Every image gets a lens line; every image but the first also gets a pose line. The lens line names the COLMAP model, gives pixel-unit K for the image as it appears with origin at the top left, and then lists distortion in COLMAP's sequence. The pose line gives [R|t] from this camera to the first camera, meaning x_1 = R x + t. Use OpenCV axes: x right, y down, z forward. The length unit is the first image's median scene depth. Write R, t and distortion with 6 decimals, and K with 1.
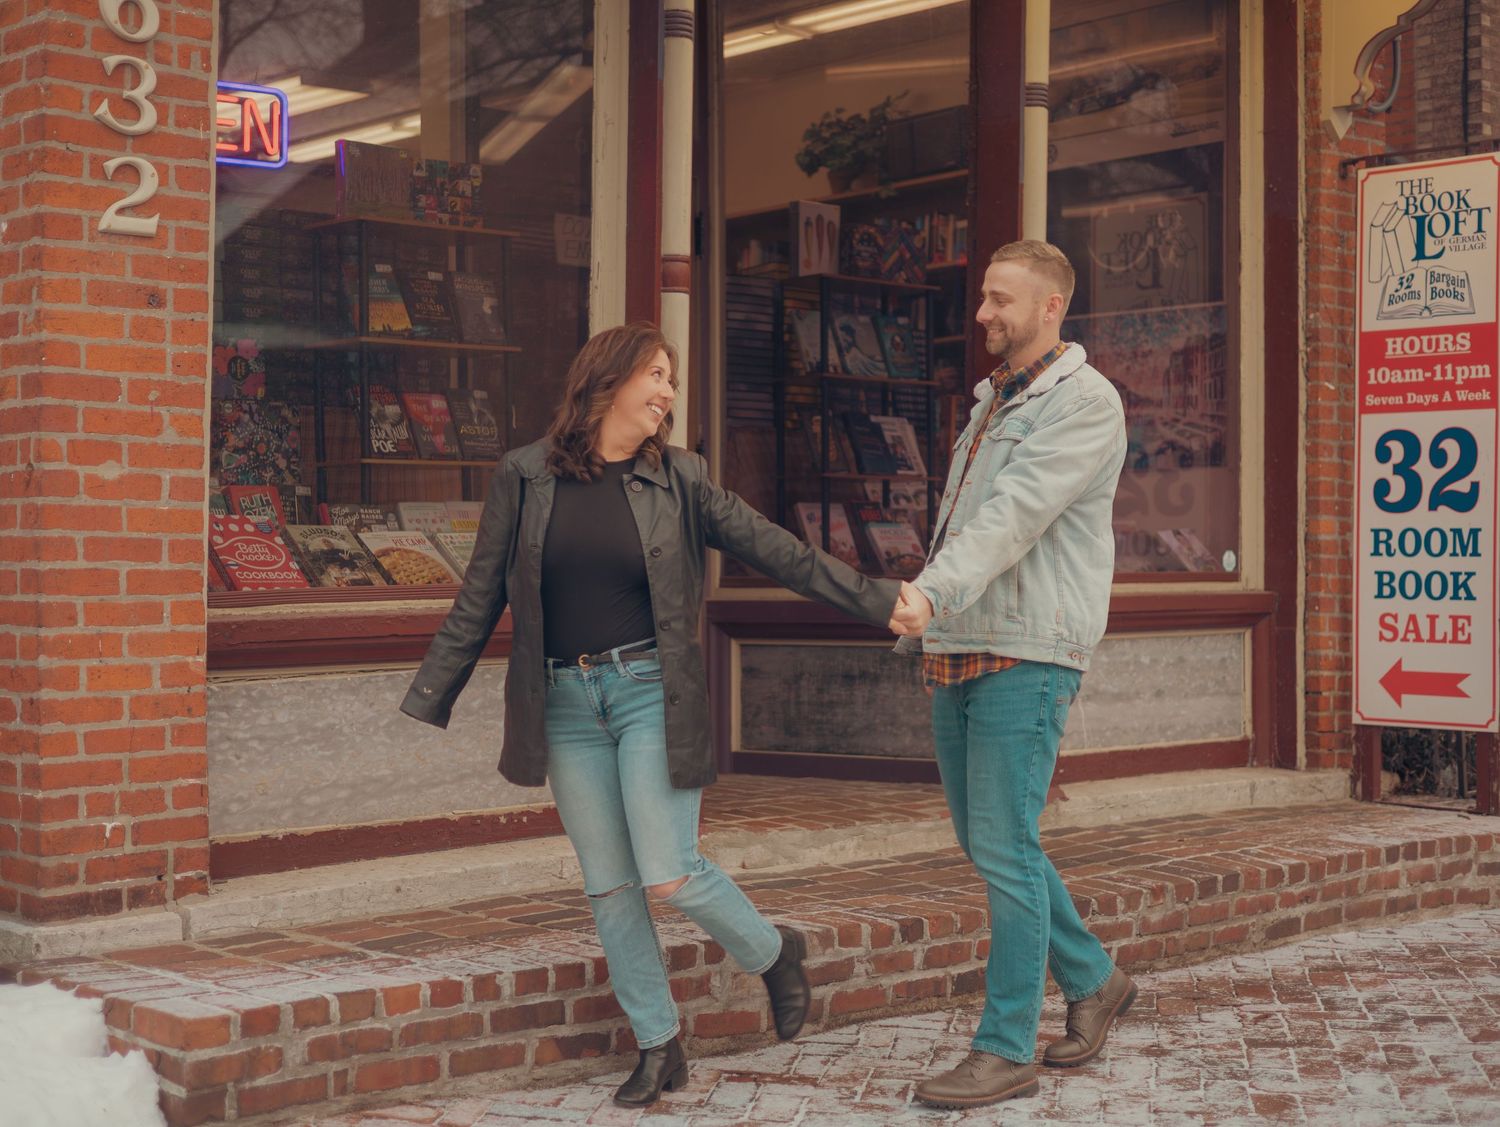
lens RADIAL K [[2446.6, 0, 750.3], [0, 2446.6, 361.2], [0, 0, 1]] dist [-0.006043, 0.140826]
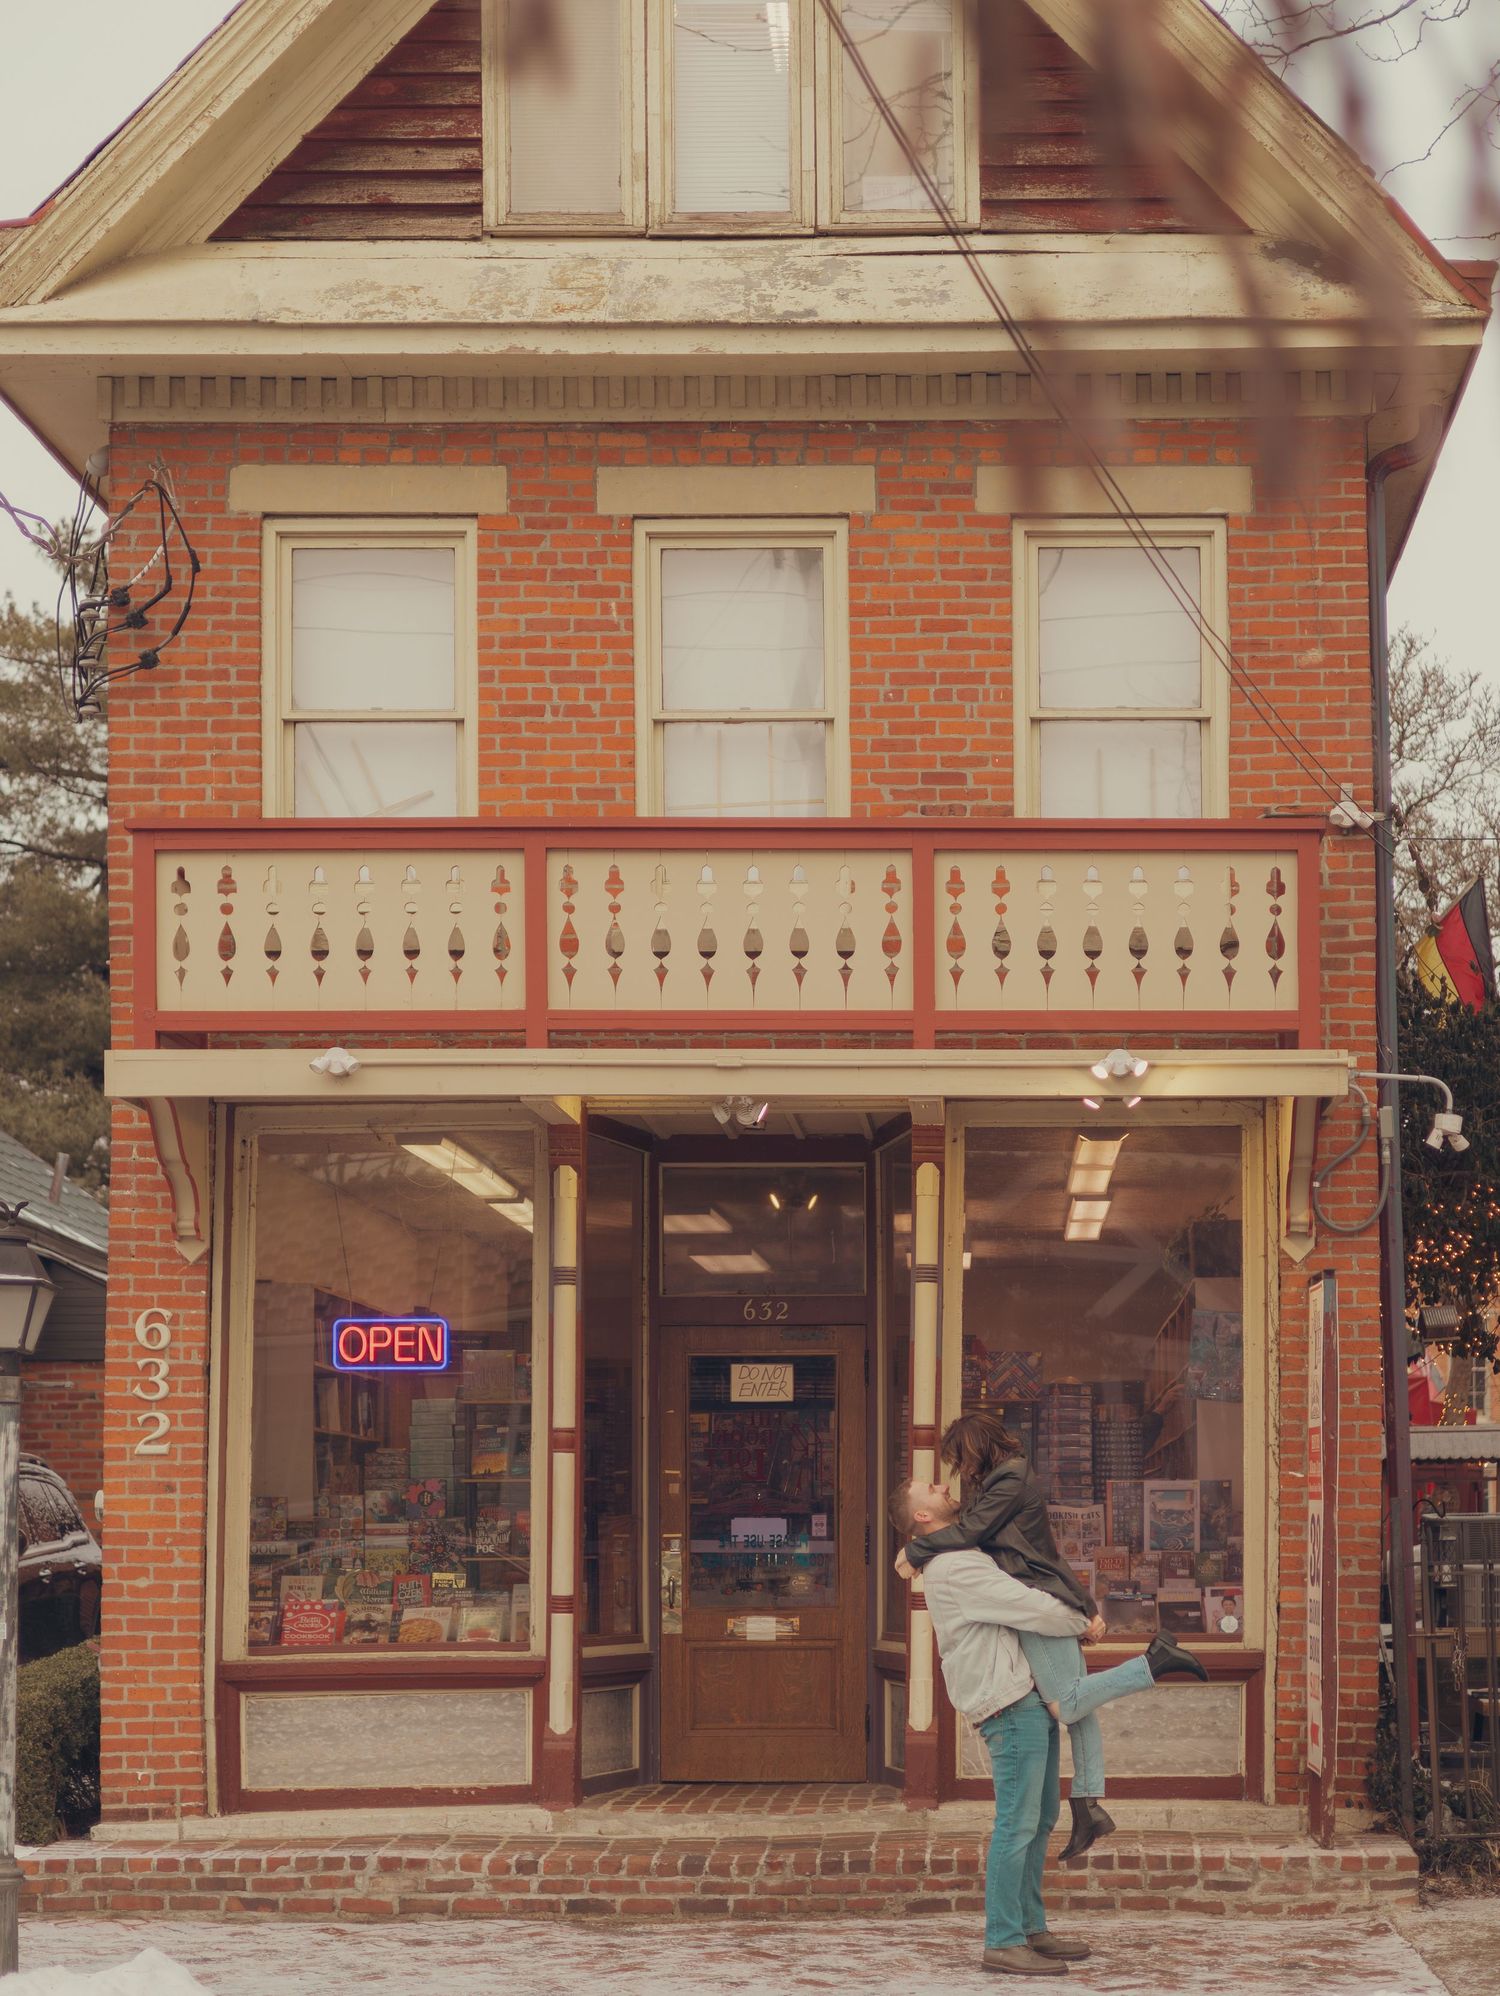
lens RADIAL K [[3255.6, 0, 750.0], [0, 3255.6, 998.0], [0, 0, 1]] dist [-0.006043, 0.140826]
pose [[0.736091, -0.112586, -0.667454, 1.798378], [0.059016, 0.992990, -0.102412, -0.117292], [0.674305, 0.035994, 0.737575, -0.548449]]
